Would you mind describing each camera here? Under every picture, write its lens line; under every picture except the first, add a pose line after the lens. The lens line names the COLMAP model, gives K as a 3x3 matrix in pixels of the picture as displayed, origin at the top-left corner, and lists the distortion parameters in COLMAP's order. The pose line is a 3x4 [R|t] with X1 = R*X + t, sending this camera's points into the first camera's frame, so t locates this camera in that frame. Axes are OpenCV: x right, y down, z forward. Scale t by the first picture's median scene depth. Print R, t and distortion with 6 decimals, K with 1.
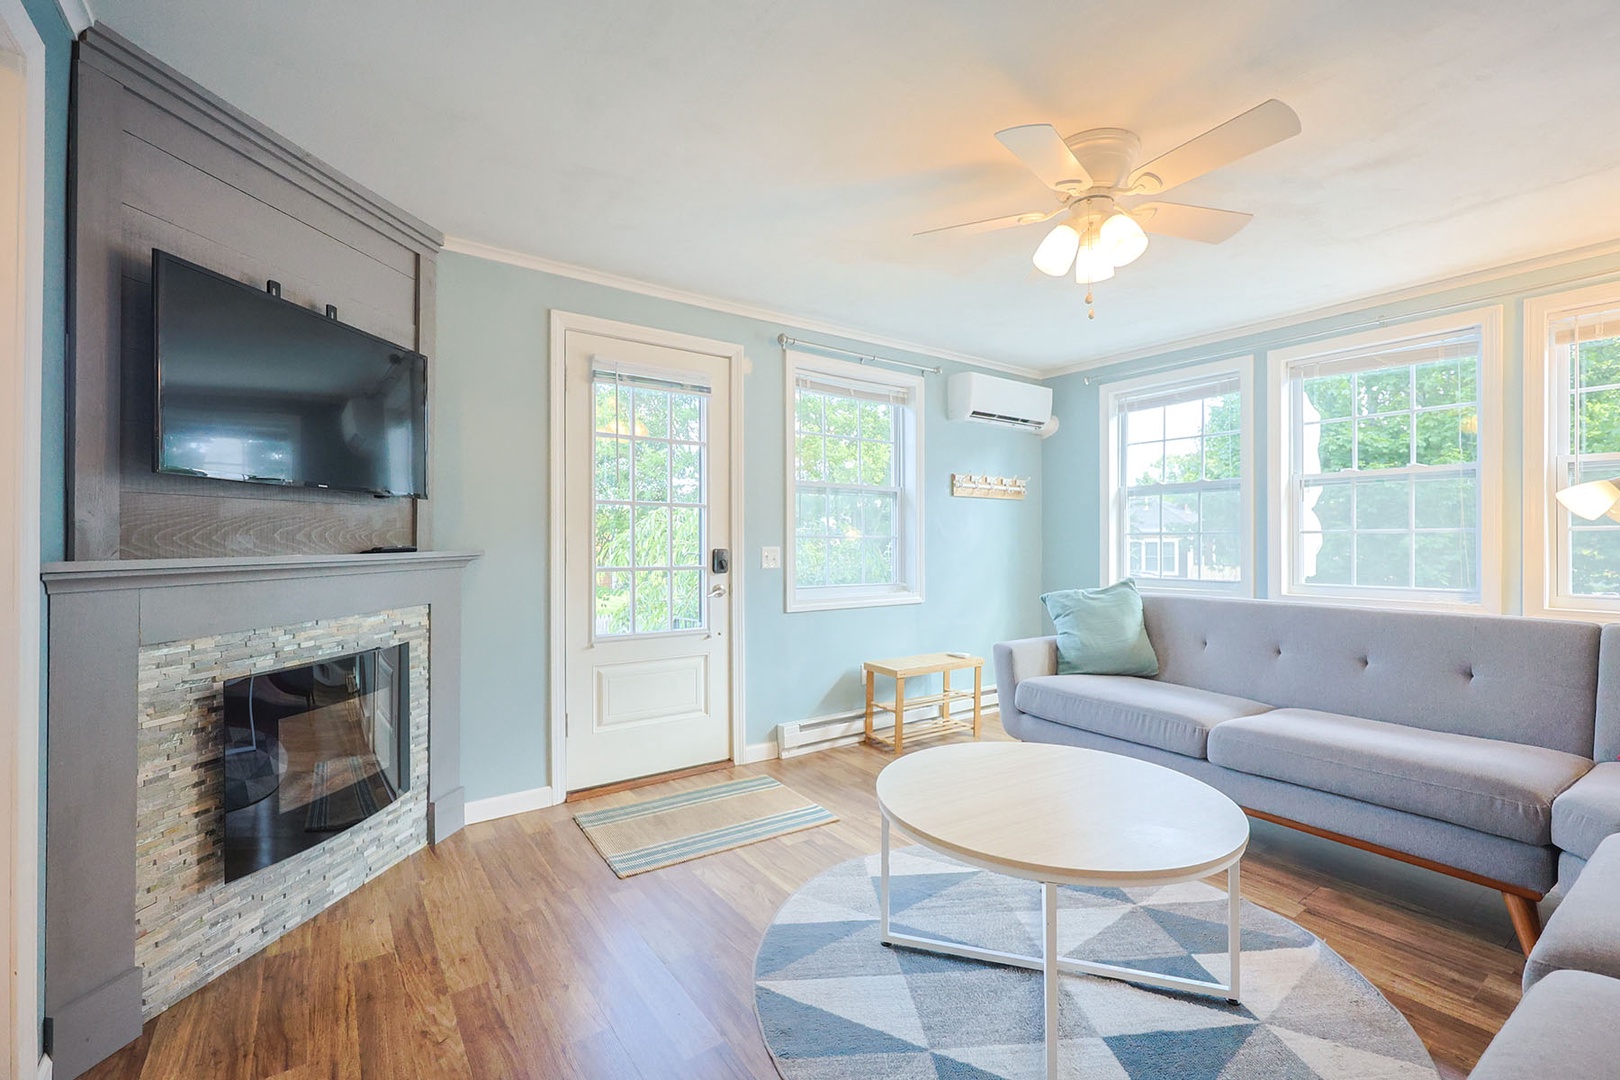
lens RADIAL K [[683.3, 0, 798.1], [0, 683.3, 539.8], [0, 0, 1]] dist [-0.005145, -0.001383]
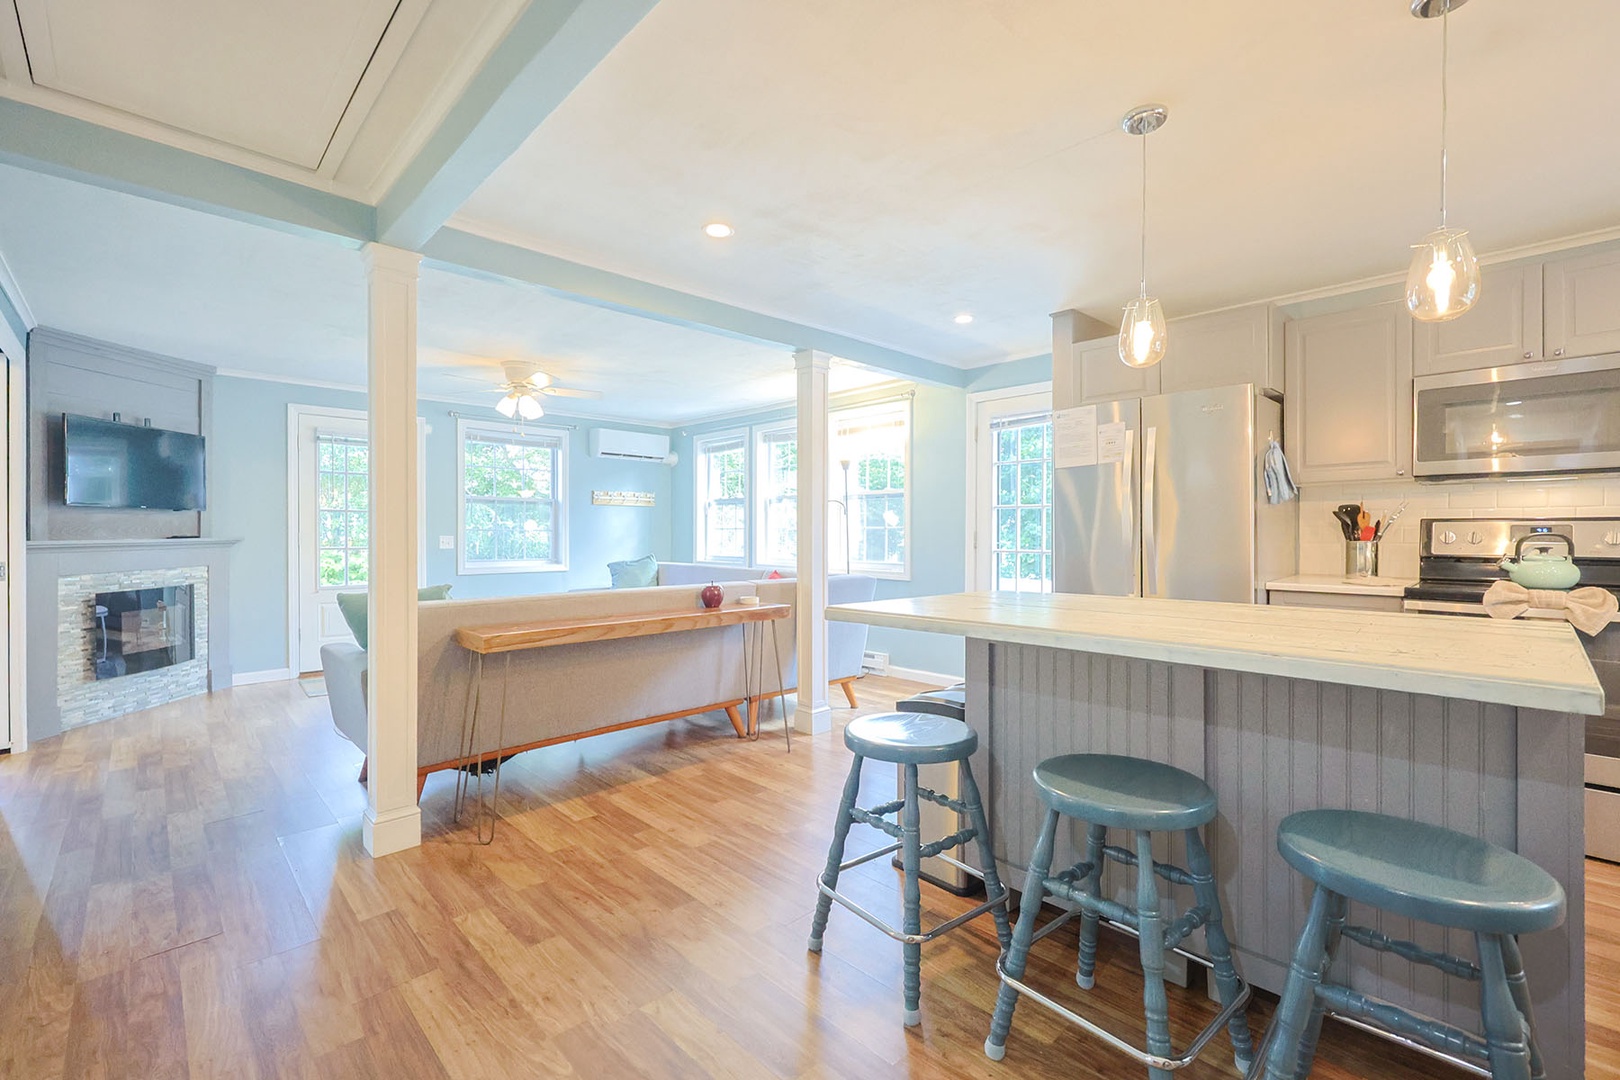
lens RADIAL K [[683.3, 0, 807.9], [0, 683.3, 537.9], [0, 0, 1]] dist [-0.005145, -0.001383]
pose [[0.987500, 0.000558, 0.157619, 0.812234], [-0.002414, 0.999930, 0.011584, -0.010151], [-0.157601, -0.011819, 0.987432, -1.135804]]
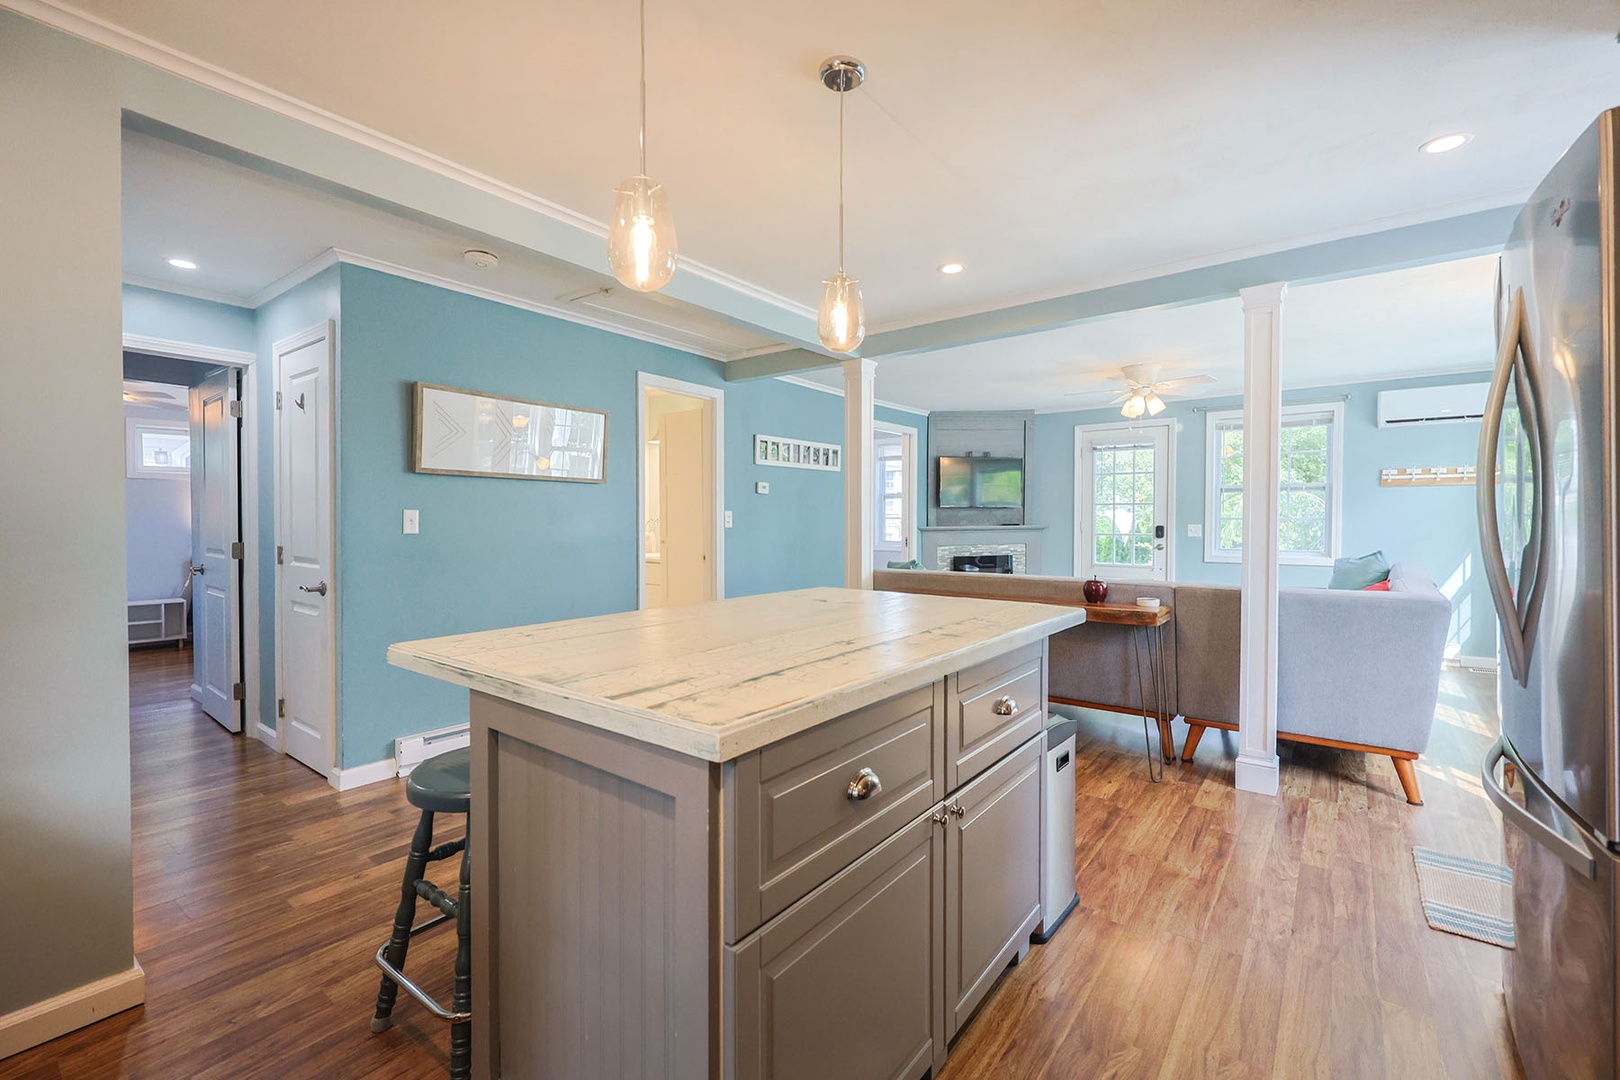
lens RADIAL K [[683.3, 0, 839.3], [0, 683.3, 530.5], [0, 0, 1]] dist [-0.005145, -0.001383]
pose [[0.317846, 0.016812, -0.947993, 1.932169], [0.006791, 0.999777, 0.020007, -0.023901], [0.948118, -0.012797, 0.317661, -0.655571]]
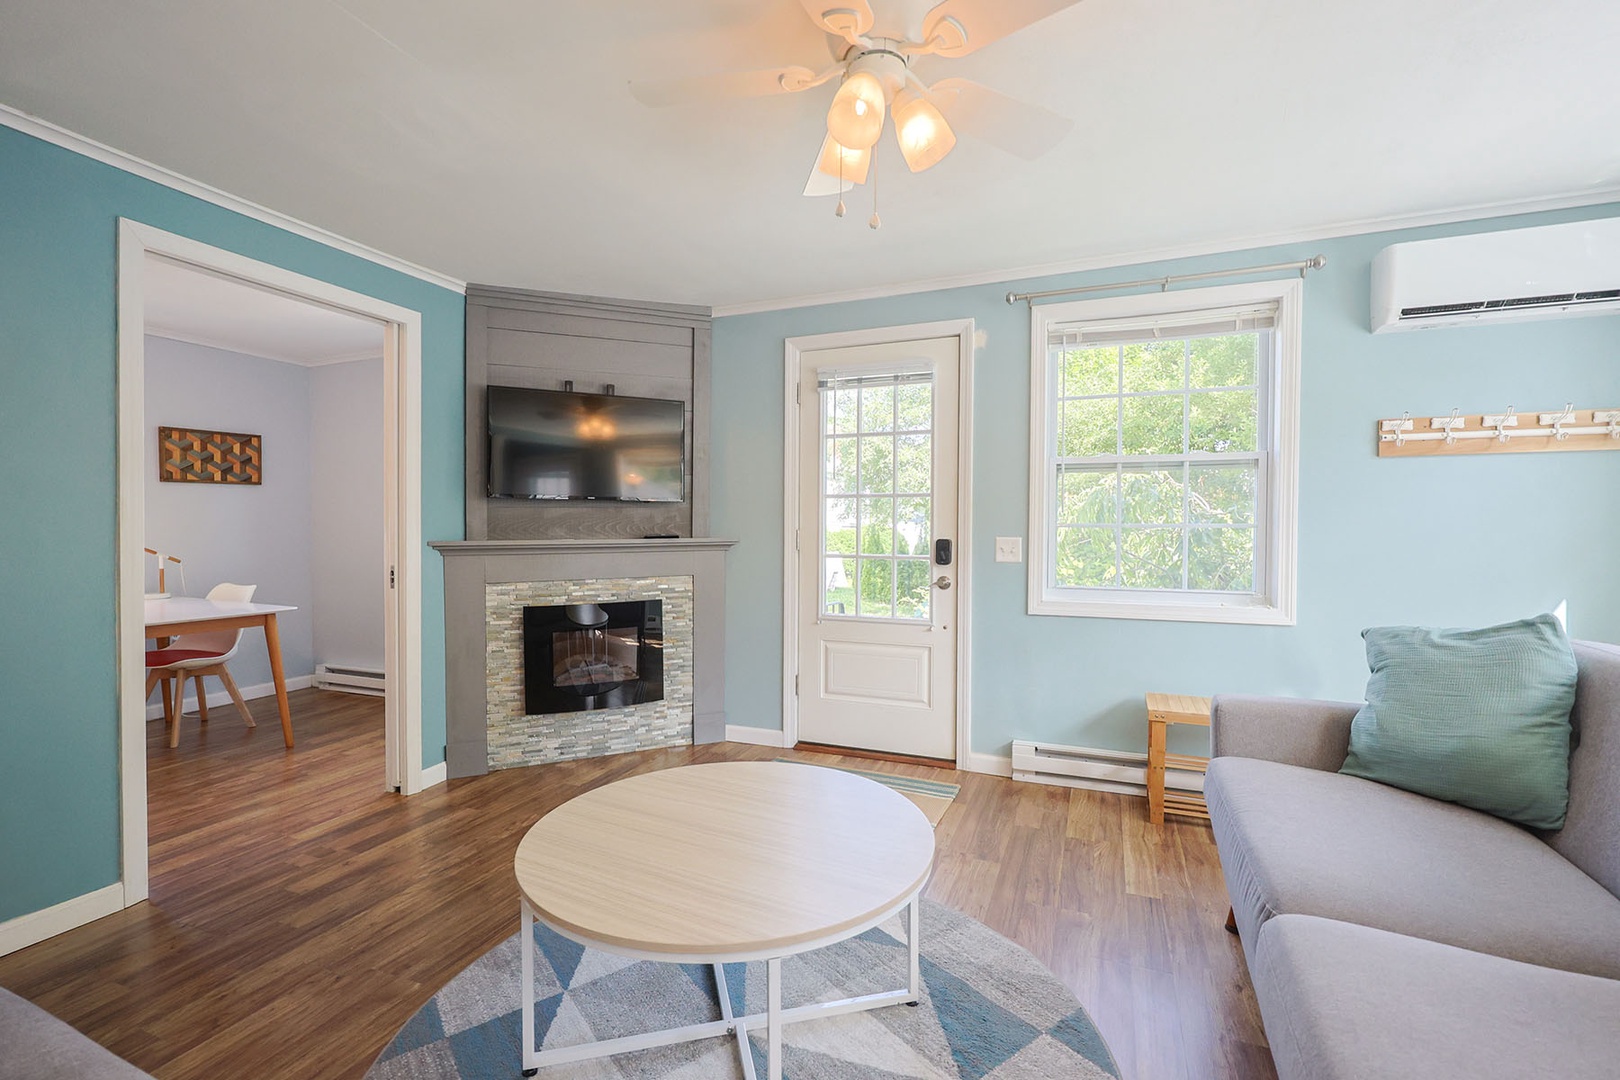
lens RADIAL K [[683.3, 0, 813.3], [0, 683.3, 538.5], [0, 0, 1]] dist [-0.005145, -0.001383]
pose [[0.551714, 0.013405, -0.833926, 0.781001], [0.002768, 0.999836, 0.017903, -0.007030], [0.834029, -0.012186, 0.551586, 0.426262]]
